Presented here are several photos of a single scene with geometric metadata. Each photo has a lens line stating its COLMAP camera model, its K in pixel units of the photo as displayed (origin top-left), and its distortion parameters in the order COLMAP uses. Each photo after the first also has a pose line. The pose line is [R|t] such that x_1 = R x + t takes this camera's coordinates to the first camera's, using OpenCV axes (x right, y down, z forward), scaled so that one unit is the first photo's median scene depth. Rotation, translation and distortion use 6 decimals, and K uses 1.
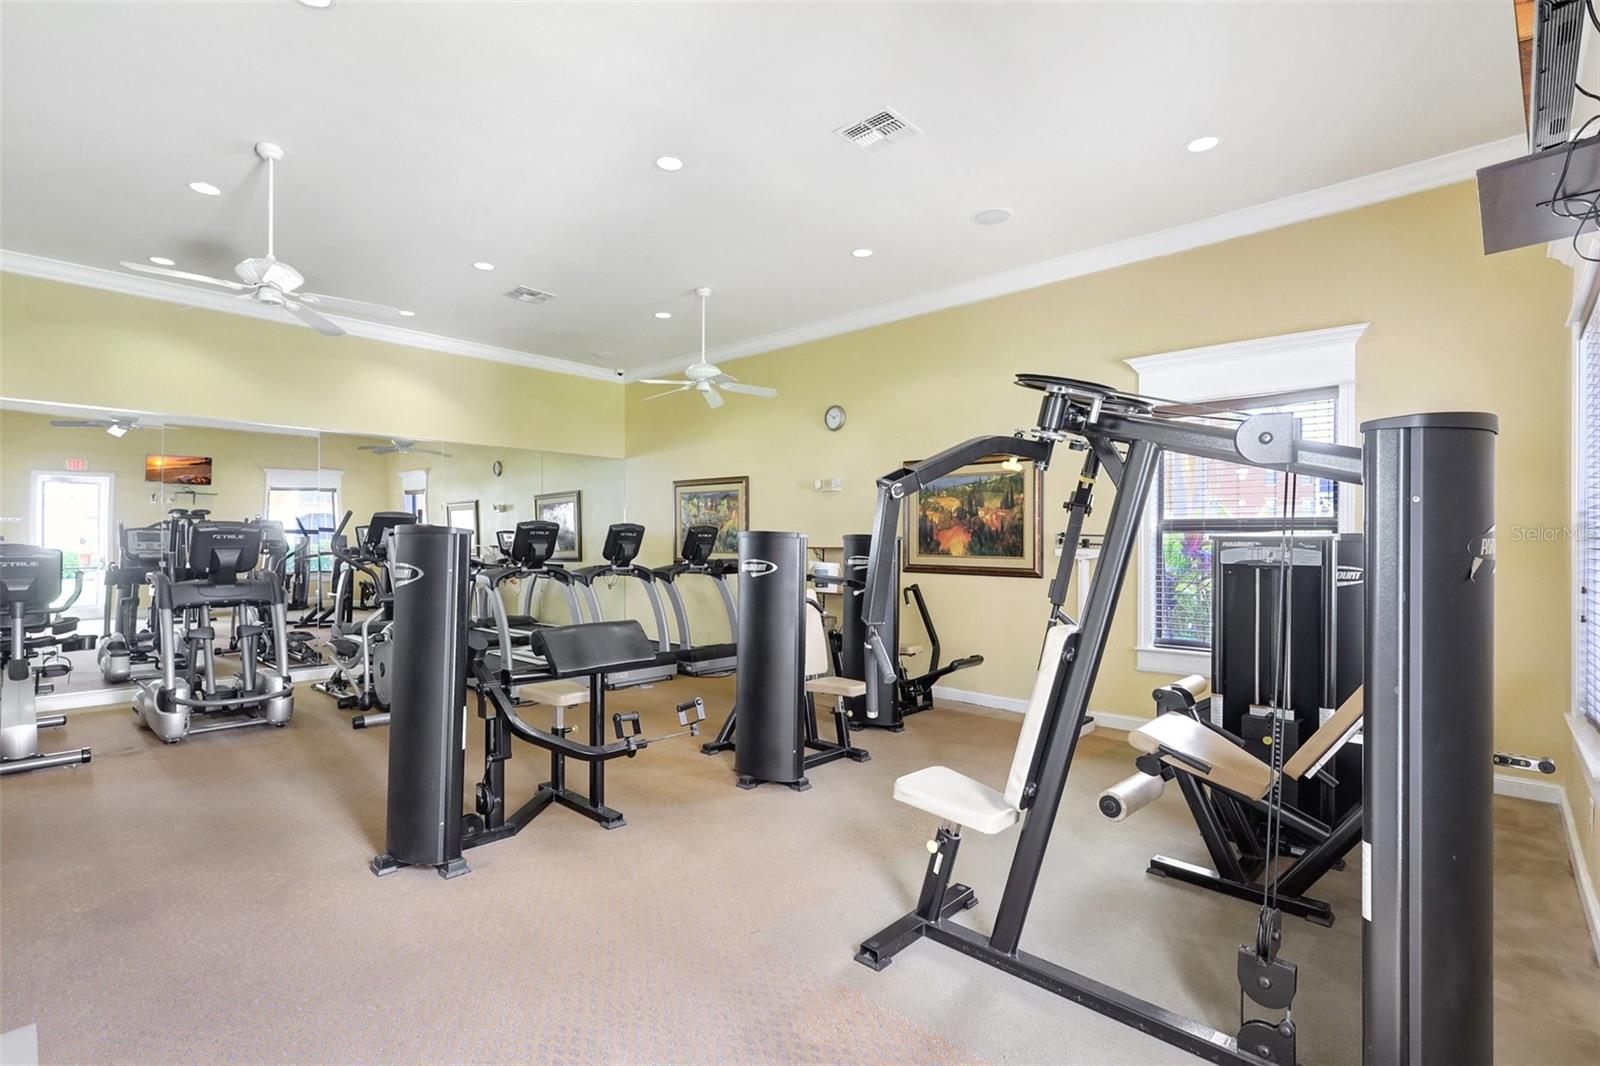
lens RADIAL K [[749.1, 0, 801.3], [0, 749.1, 534.1], [0, 0, 1]] dist [-0.000799, -0.000052]
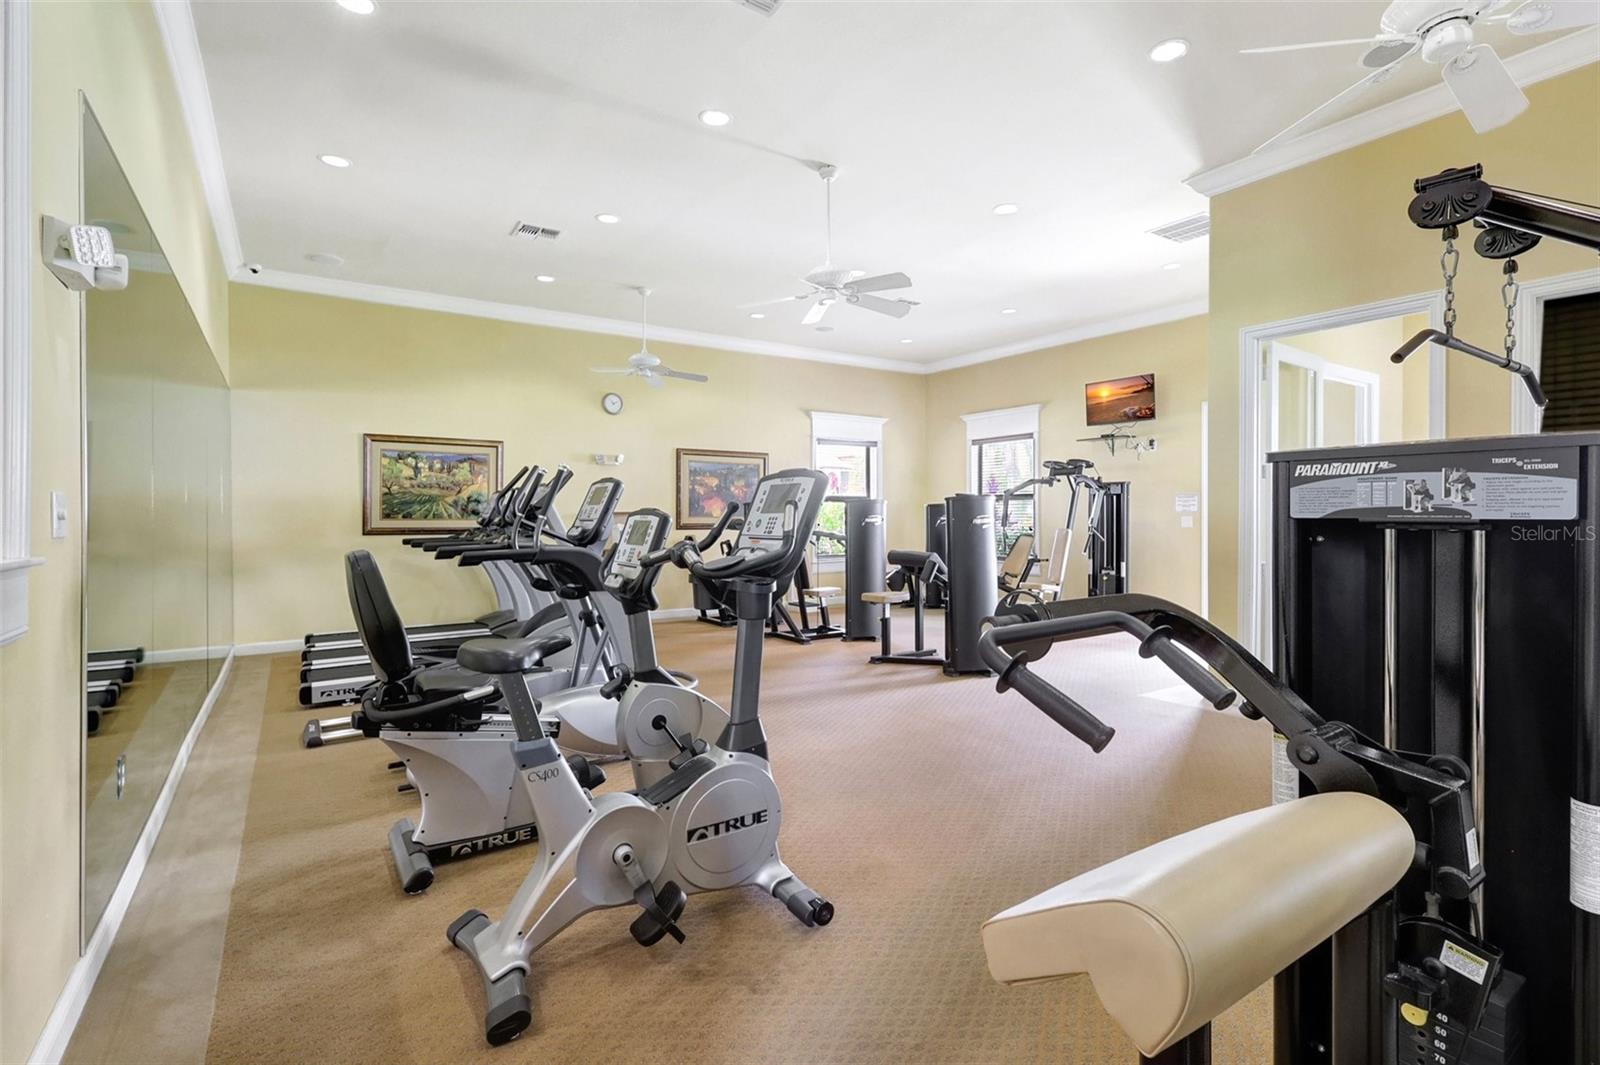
lens RADIAL K [[749.1, 0, 801.2], [0, 749.1, 524.2], [0, 0, 1]] dist [-0.000799, -0.000052]
pose [[0.228708, -0.011129, 0.973432, -0.923479], [0.001616, 0.999938, 0.011052, 0.021037], [-0.973494, -0.000955, 0.228711, 0.376706]]
